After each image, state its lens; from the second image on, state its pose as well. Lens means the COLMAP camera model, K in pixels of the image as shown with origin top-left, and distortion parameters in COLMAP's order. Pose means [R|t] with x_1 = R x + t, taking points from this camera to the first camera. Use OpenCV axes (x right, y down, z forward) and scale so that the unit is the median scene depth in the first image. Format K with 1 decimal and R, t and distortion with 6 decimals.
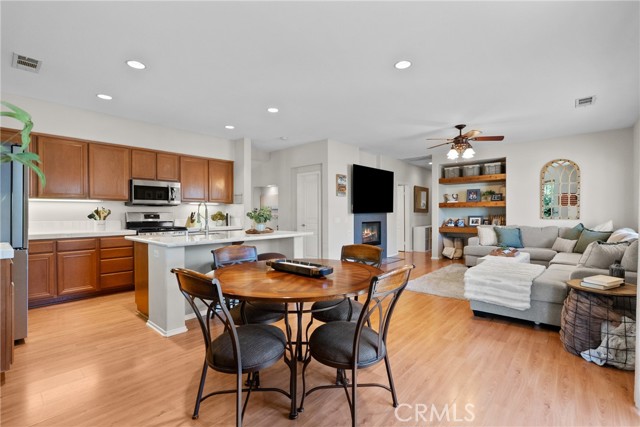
lens RADIAL K [[290.4, 0, 322.5], [0, 290.4, 212.4], [0, 0, 1]] dist [-0.007951, 0.000418]
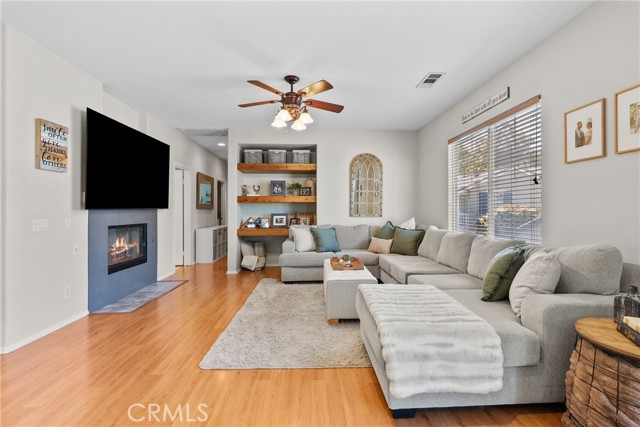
lens RADIAL K [[291.7, 0, 322.8], [0, 291.7, 211.3], [0, 0, 1]] dist [-0.006778, 0.000572]
pose [[0.715055, 0.001697, 0.699066, 0.049152], [-0.004283, 0.999989, 0.001954, 0.003518], [-0.699055, -0.004391, 0.715055, 0.378527]]
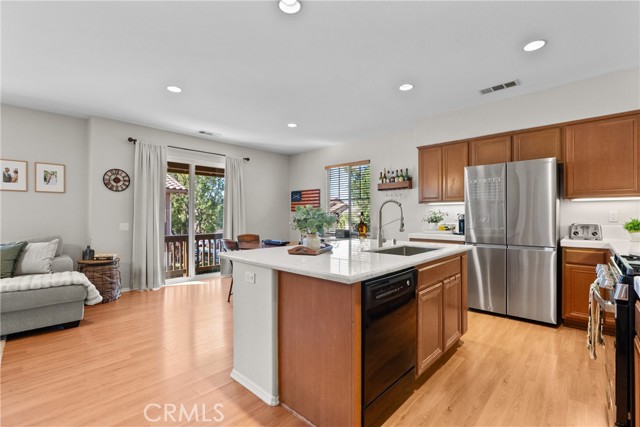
lens RADIAL K [[288.6, 0, 323.2], [0, 288.6, 214.2], [0, 0, 1]] dist [-0.006838, 0.001032]
pose [[-0.999502, 0.004853, 0.031168, -0.160813], [0.004542, 0.999939, -0.010019, 0.000212], [-0.031215, -0.009873, -0.999464, 0.990083]]
